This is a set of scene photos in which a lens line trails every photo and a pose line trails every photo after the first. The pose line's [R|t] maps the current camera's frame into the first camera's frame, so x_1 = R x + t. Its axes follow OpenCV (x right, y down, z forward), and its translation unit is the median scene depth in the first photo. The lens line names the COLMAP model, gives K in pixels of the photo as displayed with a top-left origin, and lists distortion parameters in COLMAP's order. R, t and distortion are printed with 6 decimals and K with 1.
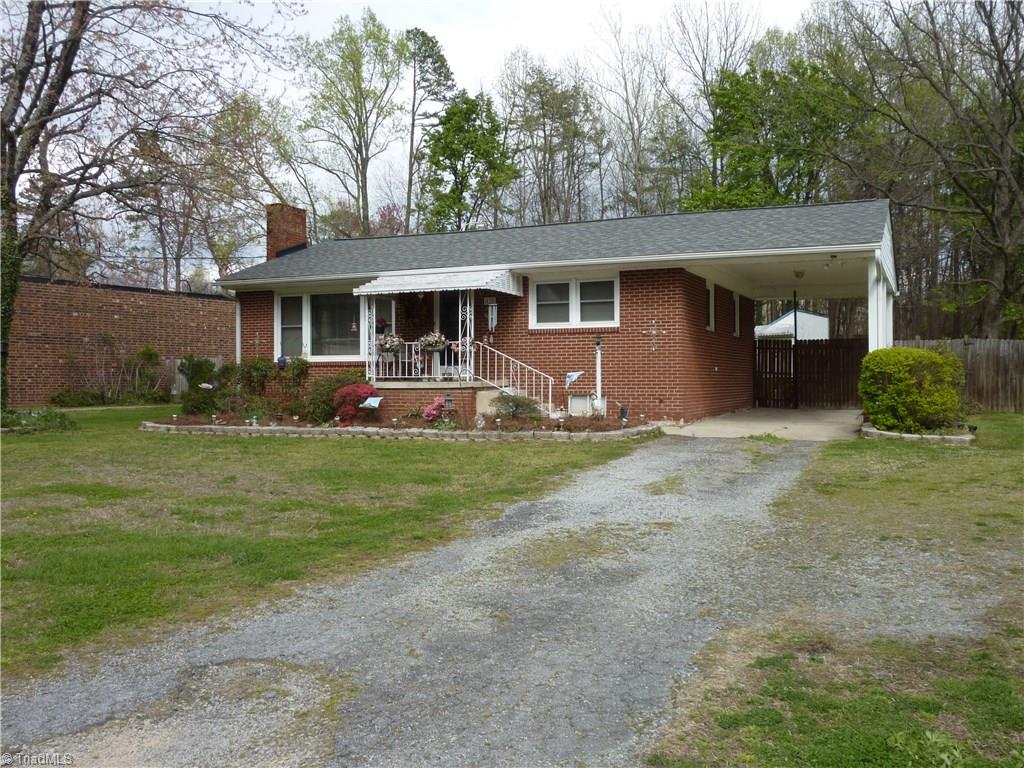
lens RADIAL K [[919.0, 0, 513.1], [0, 919.0, 384.2], [0, 0, 1]] dist [-0.004301, -0.007732]
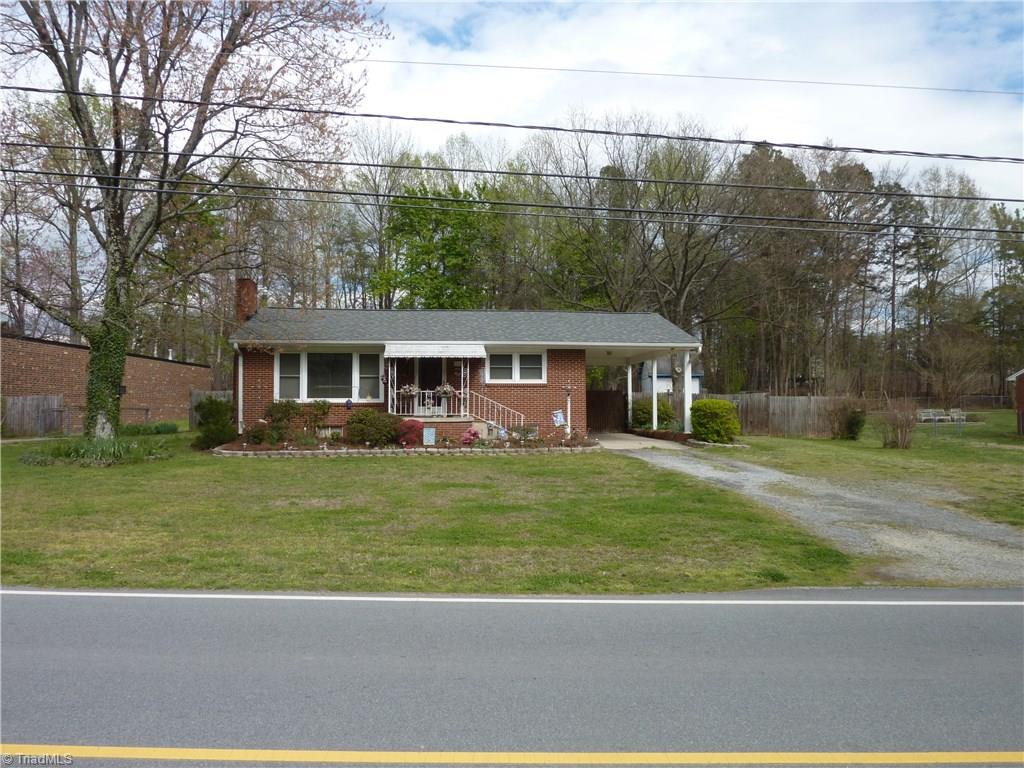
lens RADIAL K [[752.7, 0, 511.7], [0, 752.7, 383.7], [0, 0, 1]] dist [0.015672, 0.003865]
pose [[0.866084, 0.019817, 0.499505, -0.596501], [0.002326, 0.999043, -0.043669, -0.003789], [-0.499893, 0.038983, 0.865210, -0.118636]]
